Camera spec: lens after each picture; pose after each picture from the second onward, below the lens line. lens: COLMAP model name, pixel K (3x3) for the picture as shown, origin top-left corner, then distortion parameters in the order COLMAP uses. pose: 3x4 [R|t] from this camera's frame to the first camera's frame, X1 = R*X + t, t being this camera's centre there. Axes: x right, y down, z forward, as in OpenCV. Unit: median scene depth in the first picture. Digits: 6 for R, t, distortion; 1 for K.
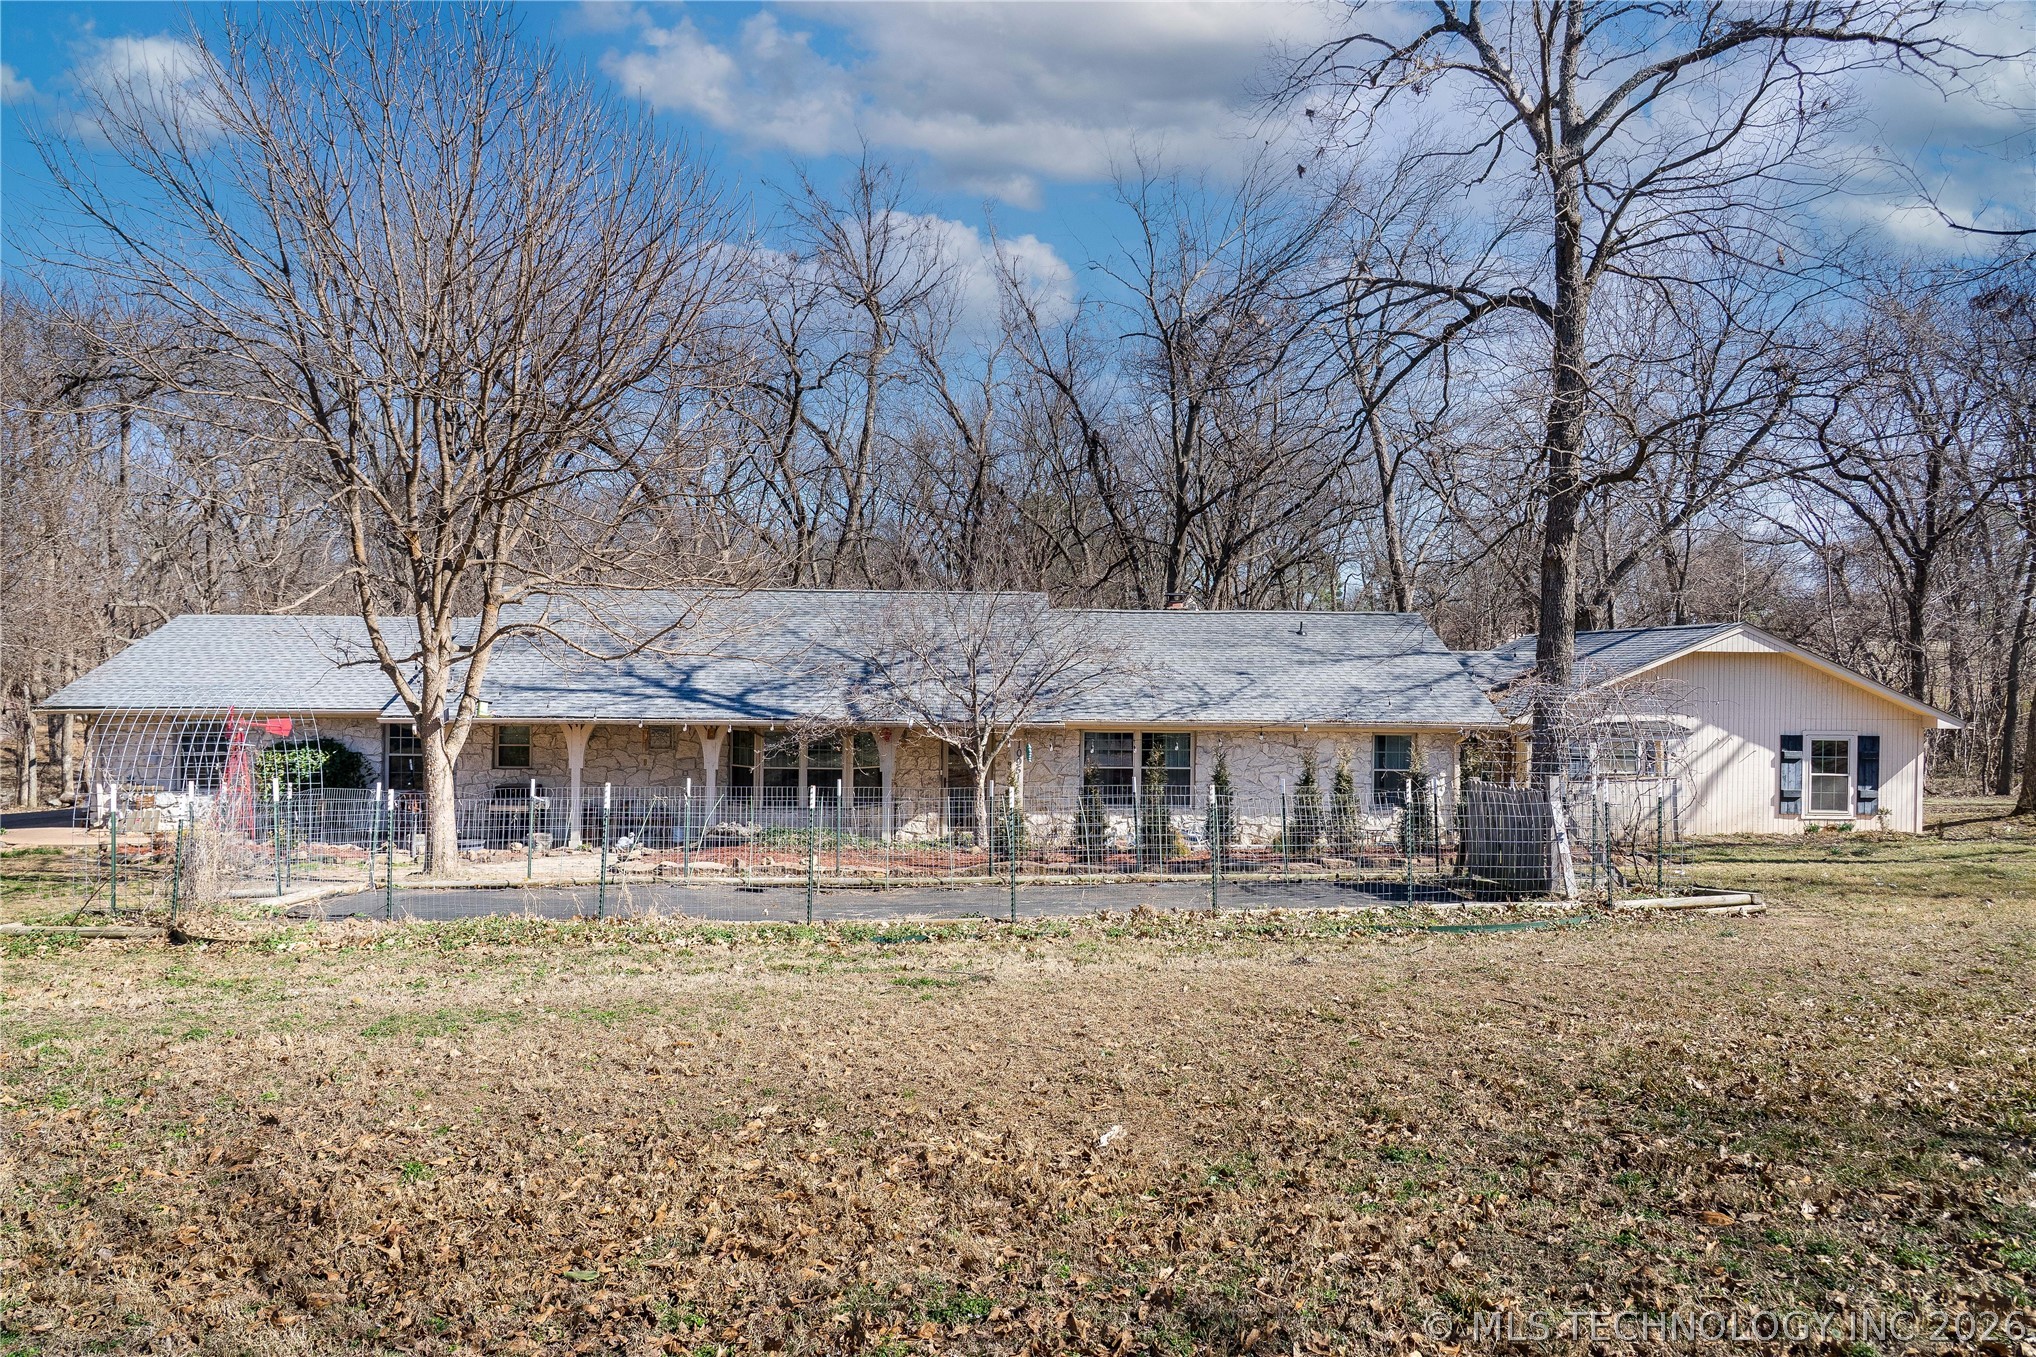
lens RADIAL K [[1377.9, 0, 1021.4], [0, 1377.9, 667.7], [0, 0, 1]] dist [0.003257, 0.003327]
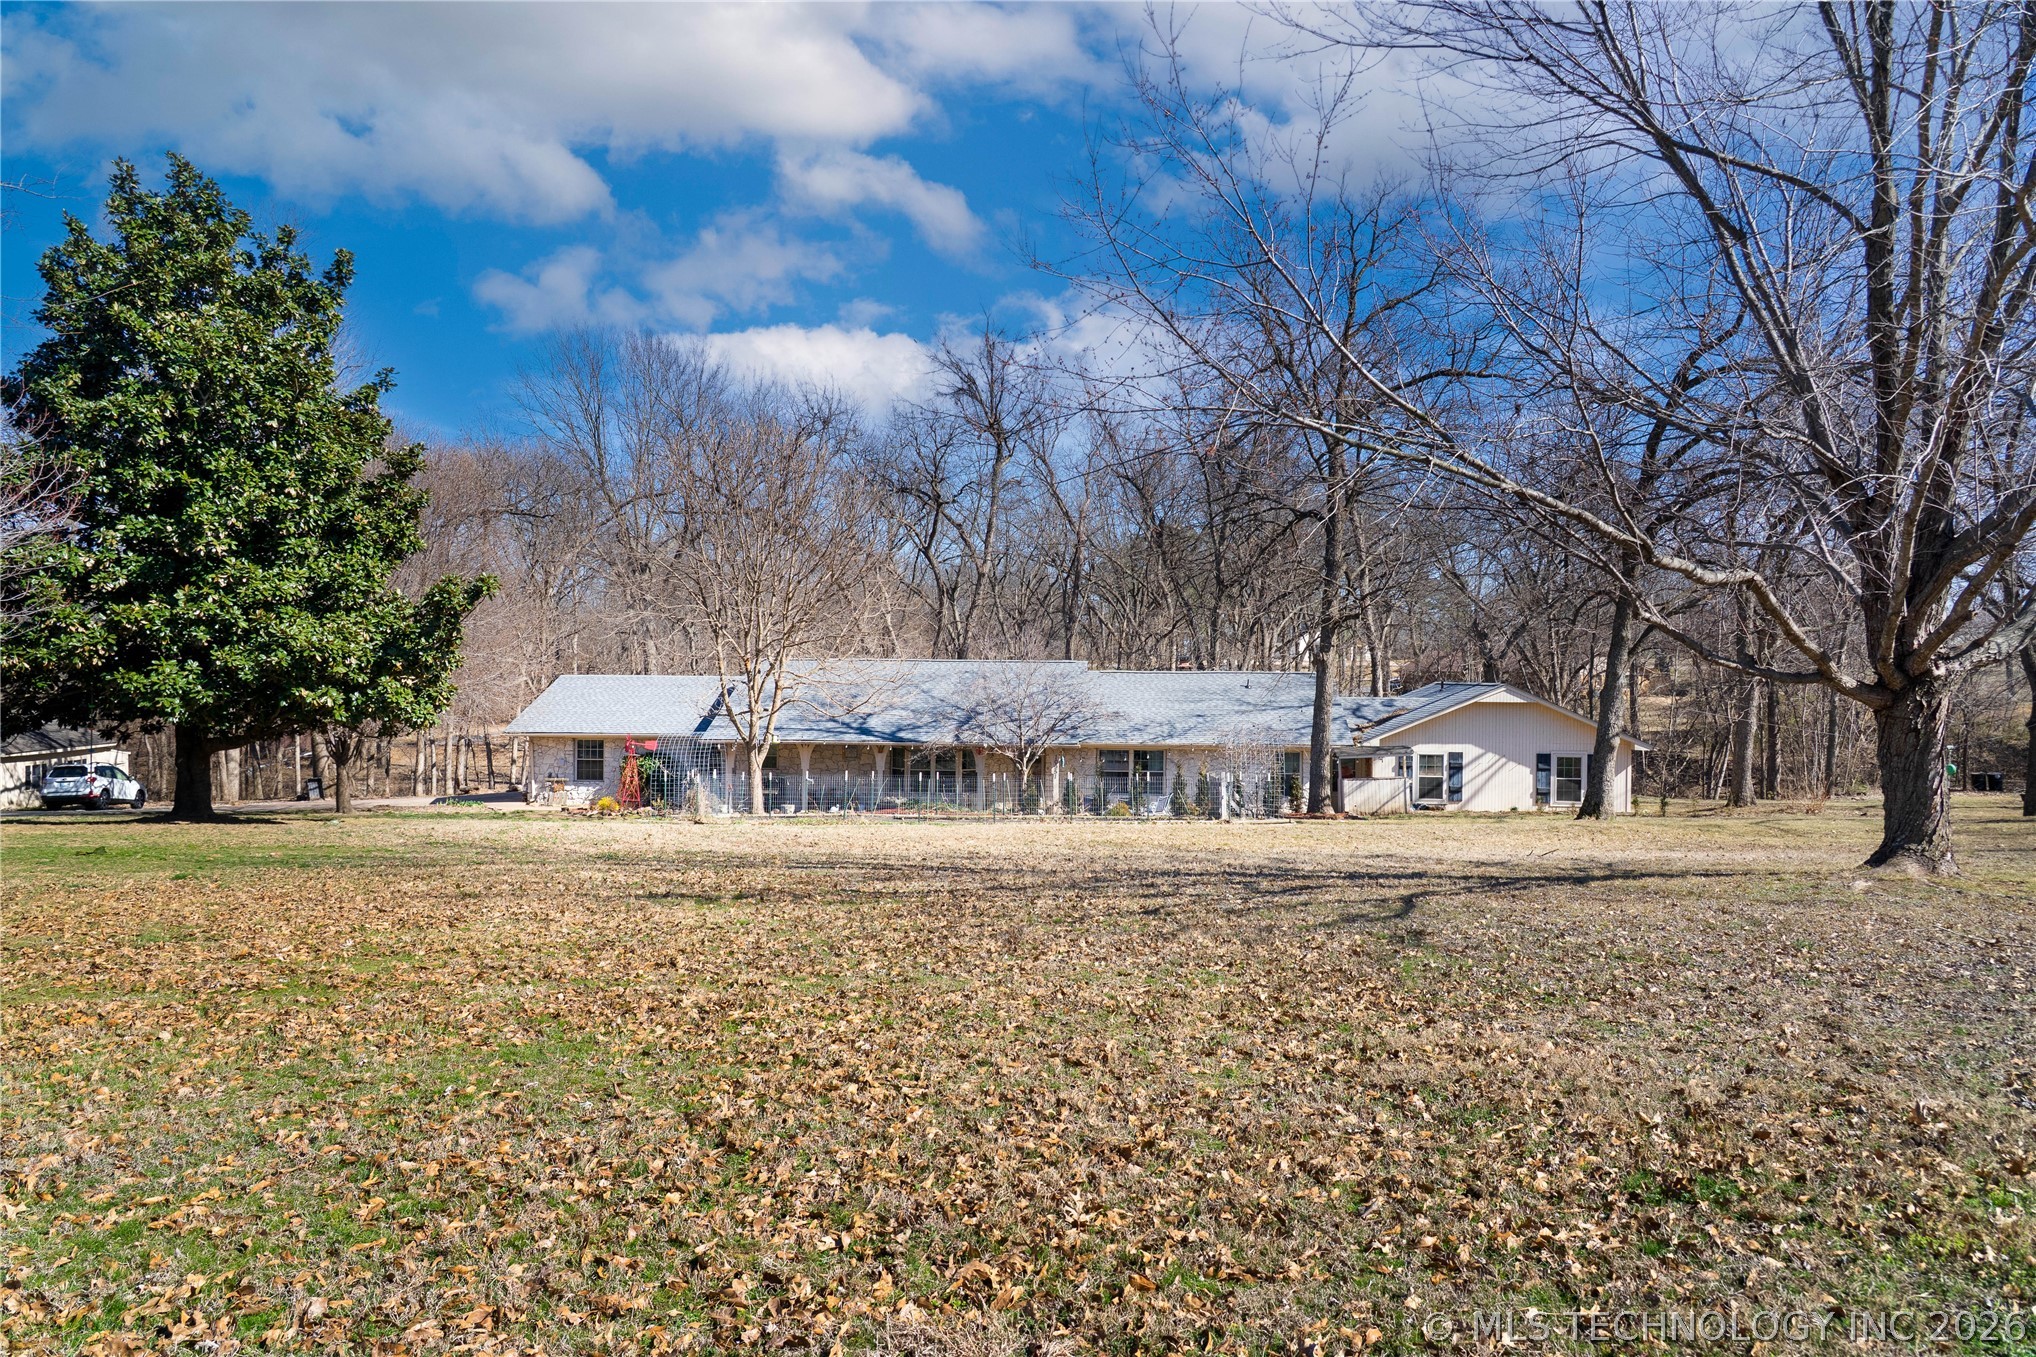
lens RADIAL K [[1377.9, 0, 1015.2], [0, 1377.9, 677.4], [0, 0, 1]] dist [0.003257, 0.003327]
pose [[0.992868, -0.000186, -0.119223, 0.147681], [0.000206, 1.000000, 0.000154, -0.042904], [0.119223, -0.000178, 0.992868, -0.688903]]
